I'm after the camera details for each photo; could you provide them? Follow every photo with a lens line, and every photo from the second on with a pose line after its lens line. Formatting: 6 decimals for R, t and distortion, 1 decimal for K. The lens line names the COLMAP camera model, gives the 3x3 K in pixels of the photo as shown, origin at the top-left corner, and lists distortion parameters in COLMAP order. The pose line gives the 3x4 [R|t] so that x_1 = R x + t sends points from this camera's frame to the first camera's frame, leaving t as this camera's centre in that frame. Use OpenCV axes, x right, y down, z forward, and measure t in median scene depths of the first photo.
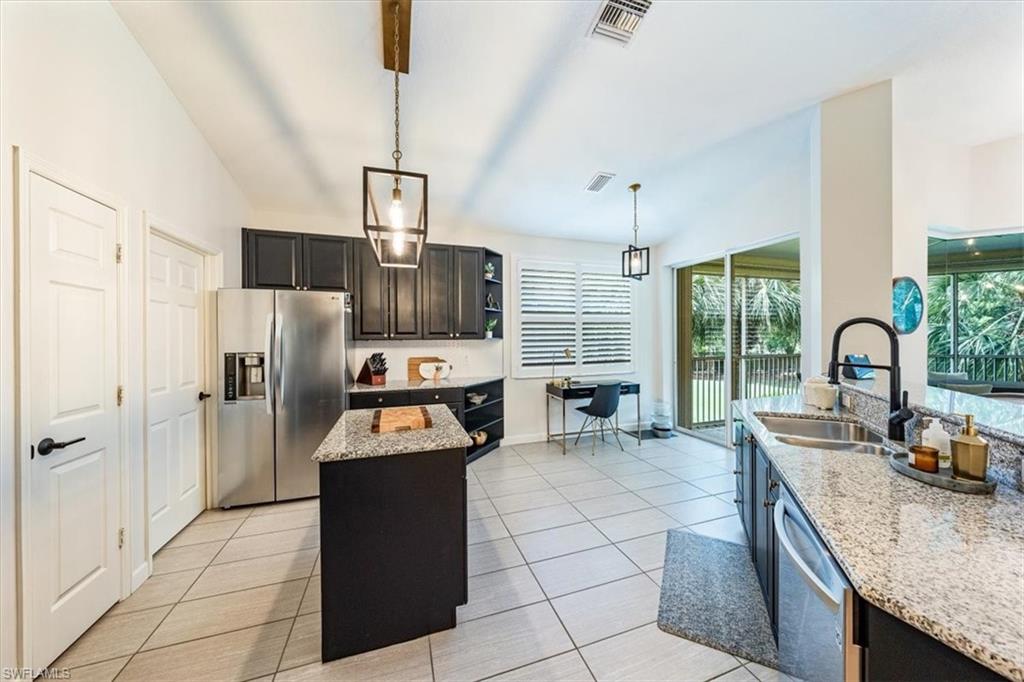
lens RADIAL K [[346.4, 0, 515.7], [0, 346.4, 338.2], [0, 0, 1]] dist [-0.000452, -0.000545]
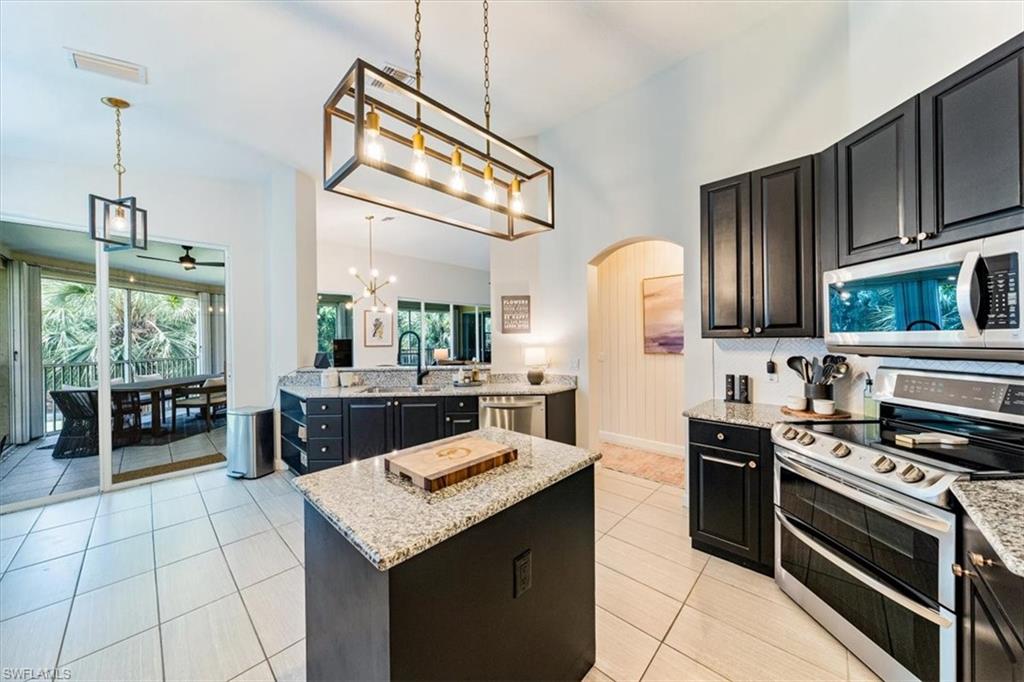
lens RADIAL K [[346.4, 0, 513.9], [0, 346.4, 337.7], [0, 0, 1]] dist [-0.000452, -0.000545]
pose [[-0.464010, 0.013318, 0.885730, -0.452365], [0.014921, 0.999863, -0.007217, 0.002337], [-0.885704, 0.009867, -0.464145, 0.555072]]
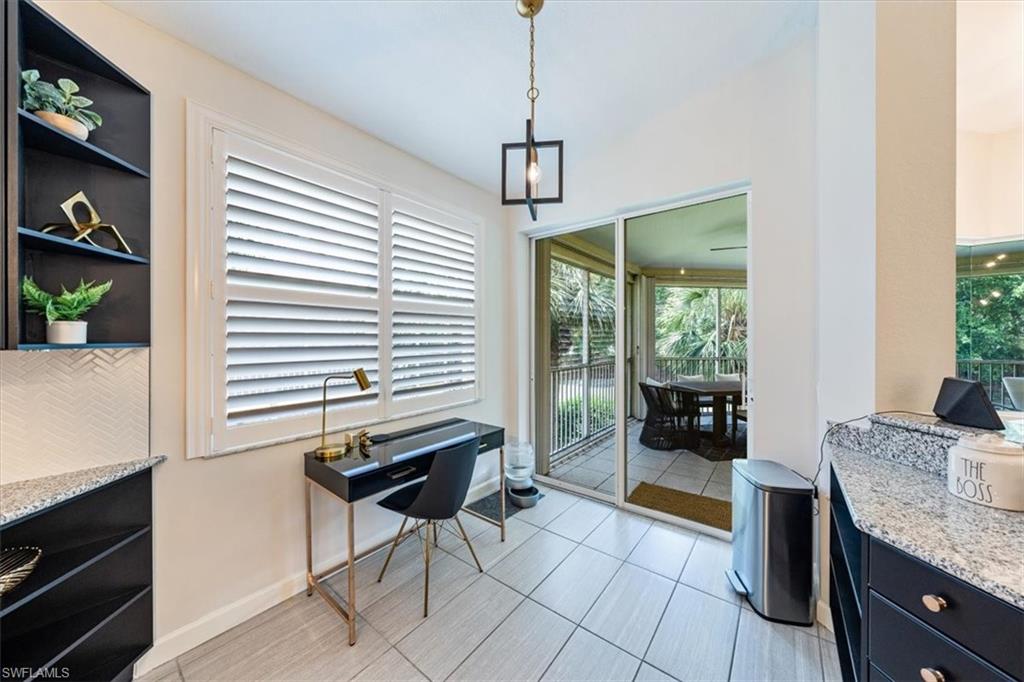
lens RADIAL K [[346.4, 0, 513.9], [0, 346.4, 339.7], [0, 0, 1]] dist [-0.000452, -0.000545]
pose [[0.836422, 0.004949, 0.548064, 0.073715], [-0.003522, 0.999987, -0.003656, -0.004224], [-0.548075, 0.001127, 0.836429, 0.542754]]
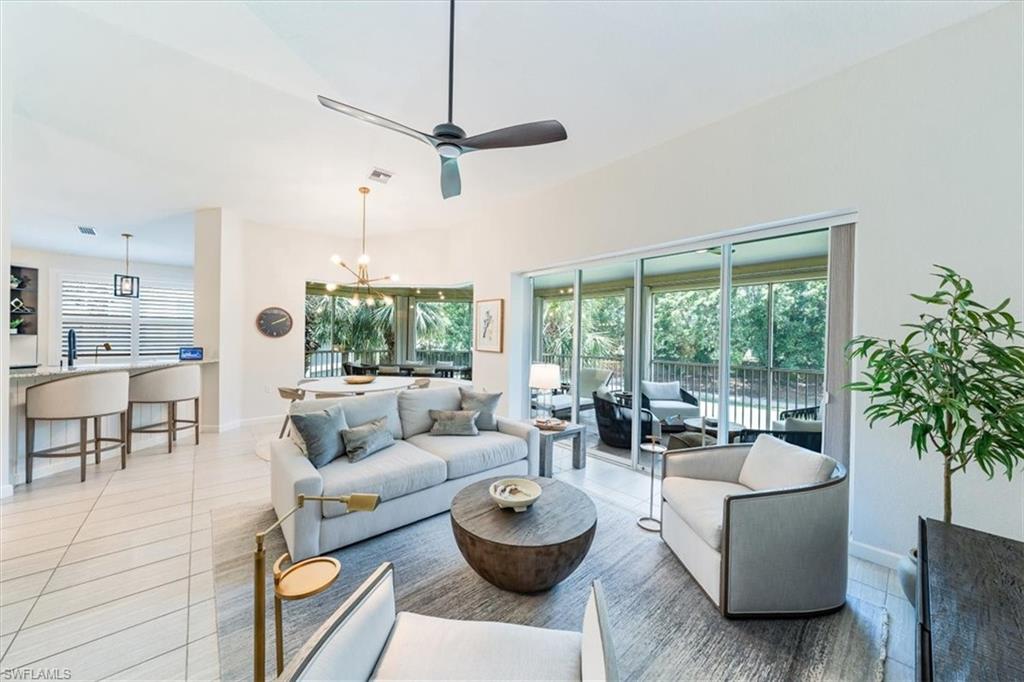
lens RADIAL K [[376.8, 0, 538.7], [0, 376.8, 338.1], [0, 0, 1]] dist [-0.005079, 0.001406]
pose [[0.924215, 0.022119, 0.381232, 1.157734], [-0.021870, 0.999748, -0.004987, -0.020391], [-0.381246, -0.003728, 0.924466, -0.988366]]
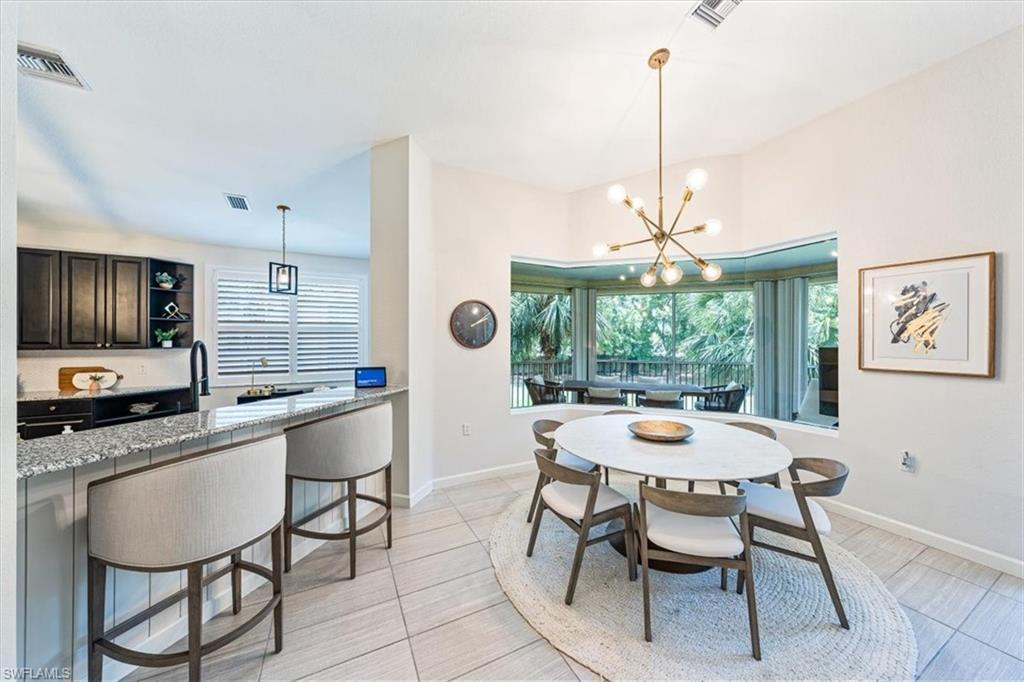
lens RADIAL K [[346.4, 0, 518.1], [0, 346.4, 337.5], [0, 0, 1]] dist [-0.000452, -0.000545]
pose [[0.989146, 0.007847, 0.146723, 0.763589], [-0.006291, 0.999919, -0.011067, -0.023882], [-0.146798, 0.010024, 0.989116, -0.138100]]
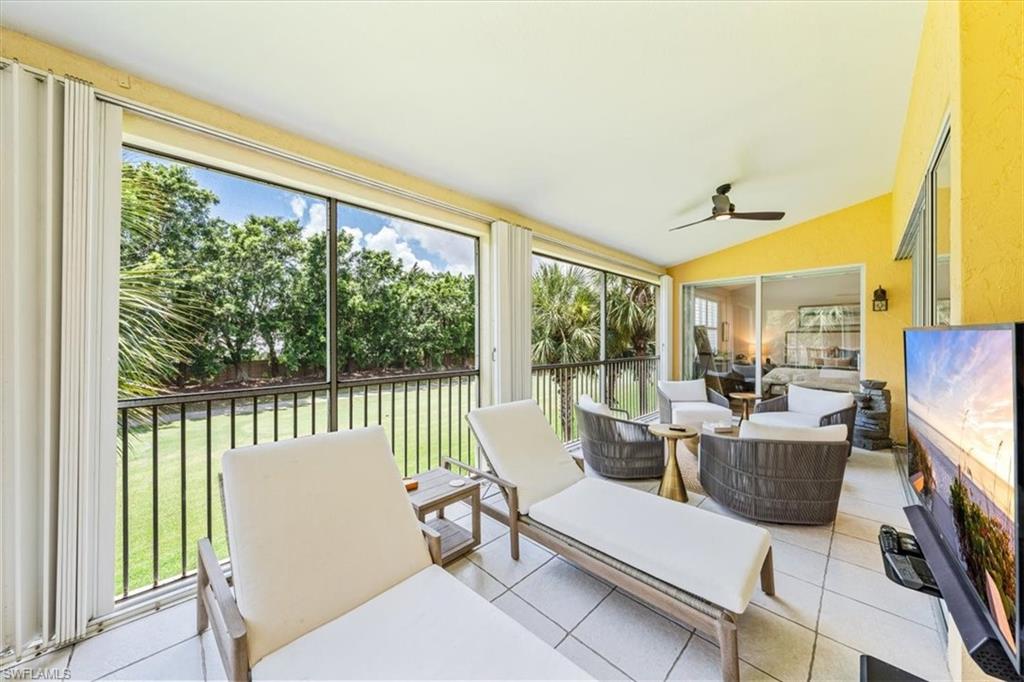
lens RADIAL K [[346.4, 0, 515.2], [0, 346.4, 338.7], [0, 0, 1]] dist [-0.000452, -0.000545]
pose [[-0.432254, 0.006975, 0.901725, 1.556160], [0.005681, 0.999971, -0.005011, -0.006873], [-0.901734, 0.002957, -0.432281, 0.807019]]
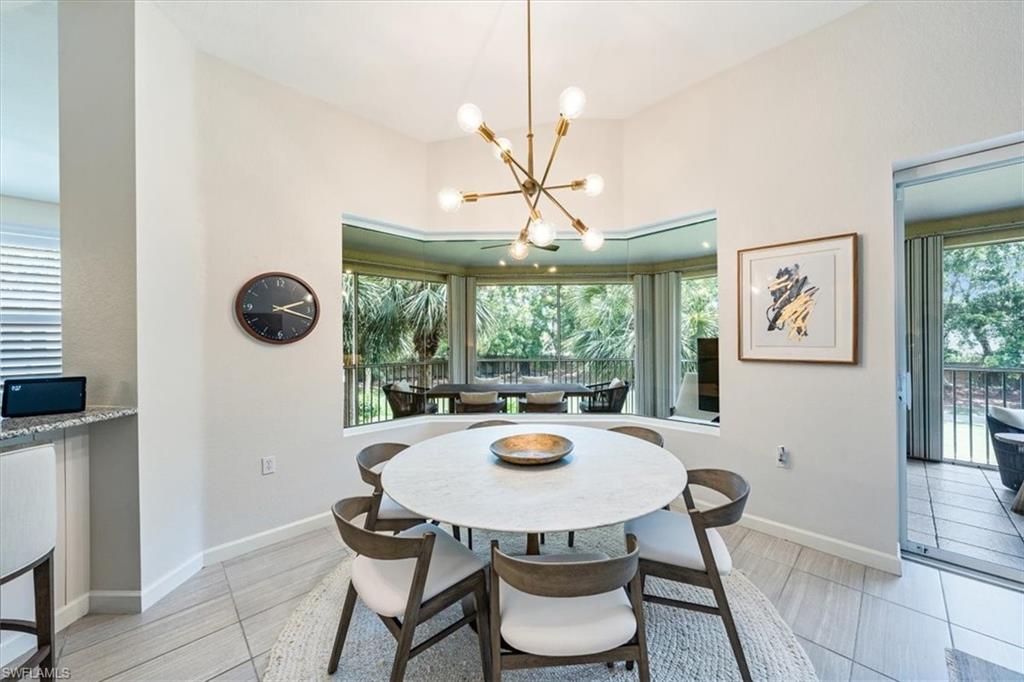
lens RADIAL K [[376.8, 0, 512.1], [0, 376.8, 336.0], [0, 0, 1]] dist [-0.005079, 0.001406]
pose [[0.906306, 0.002247, 0.422616, 0.865455], [0.004451, 0.999880, -0.014862, -0.008853], [-0.422599, 0.015350, 0.906187, -0.012070]]
